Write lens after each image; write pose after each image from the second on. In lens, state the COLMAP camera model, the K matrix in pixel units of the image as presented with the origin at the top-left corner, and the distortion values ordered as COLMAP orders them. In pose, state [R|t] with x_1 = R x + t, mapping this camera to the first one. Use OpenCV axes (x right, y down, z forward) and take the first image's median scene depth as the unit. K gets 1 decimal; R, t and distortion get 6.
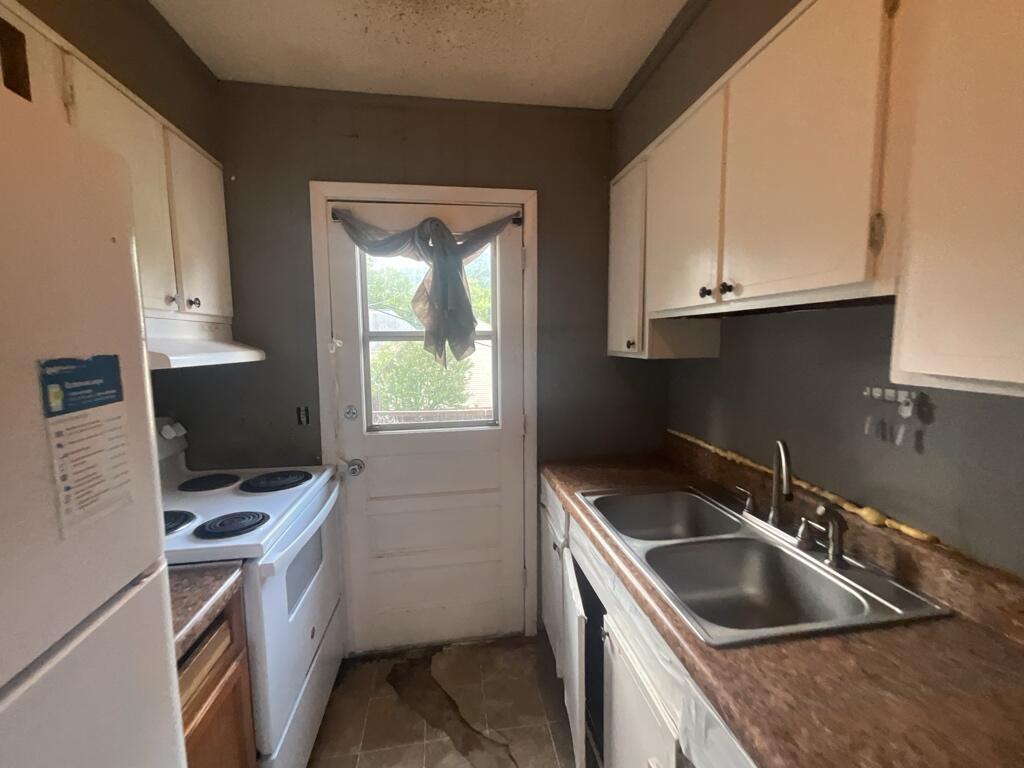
lens RADIAL K [[429.4, 0, 512.0], [0, 429.4, 384.0], [0, 0, 1]] dist [-0.019188, 0.012890]
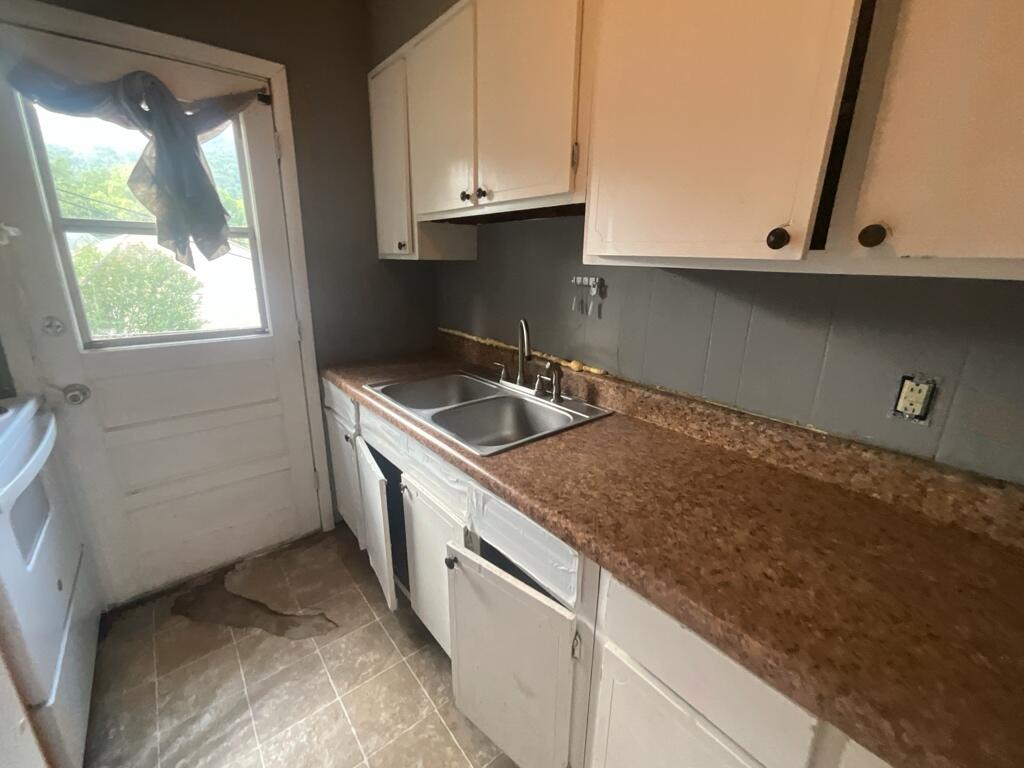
lens RADIAL K [[429.7, 0, 512.0], [0, 429.7, 384.0], [0, 0, 1]] dist [-0.010460, 0.000629]
pose [[0.859992, -0.117613, 0.496570, -0.076029], [0.028663, 0.982675, 0.183107, 0.072851], [-0.509502, -0.143238, 0.848463, -0.127940]]
